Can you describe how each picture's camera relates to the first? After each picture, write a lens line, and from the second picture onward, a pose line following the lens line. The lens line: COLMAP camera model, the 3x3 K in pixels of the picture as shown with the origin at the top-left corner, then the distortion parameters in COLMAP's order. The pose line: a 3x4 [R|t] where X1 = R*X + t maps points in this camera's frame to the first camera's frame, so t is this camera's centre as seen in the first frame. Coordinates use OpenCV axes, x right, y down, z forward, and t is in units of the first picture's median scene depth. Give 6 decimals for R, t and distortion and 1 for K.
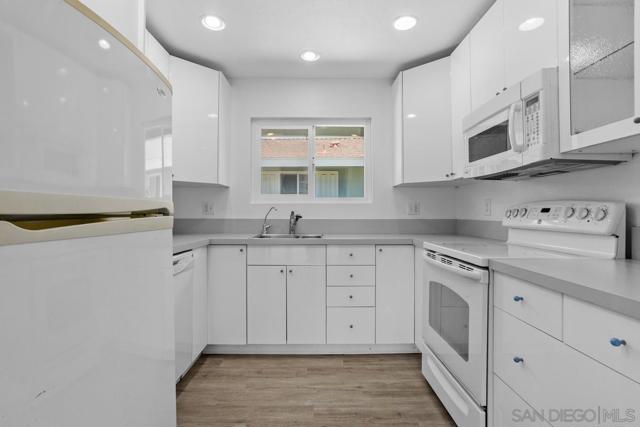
lens RADIAL K [[306.0, 0, 320.6], [0, 306.0, 212.0], [0, 0, 1]] dist [0.001653, 0.001705]
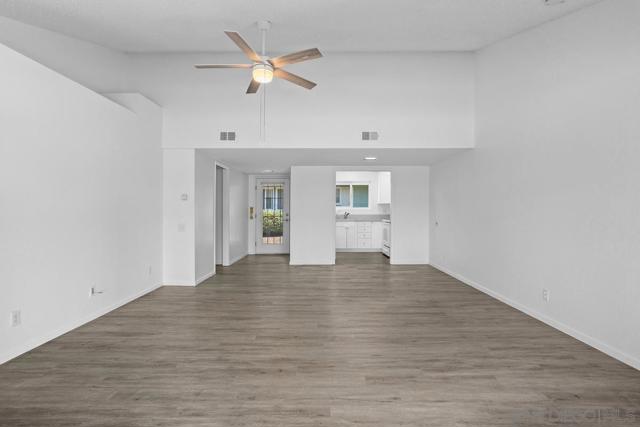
lens RADIAL K [[306.0, 0, 317.9], [0, 306.0, 211.4], [0, 0, 1]] dist [0.001653, 0.001705]
pose [[0.999847, 0.003840, -0.017041, -0.368271], [-0.003749, 0.999979, 0.005351, -0.024733], [0.017061, -0.005286, 0.999840, -2.465097]]
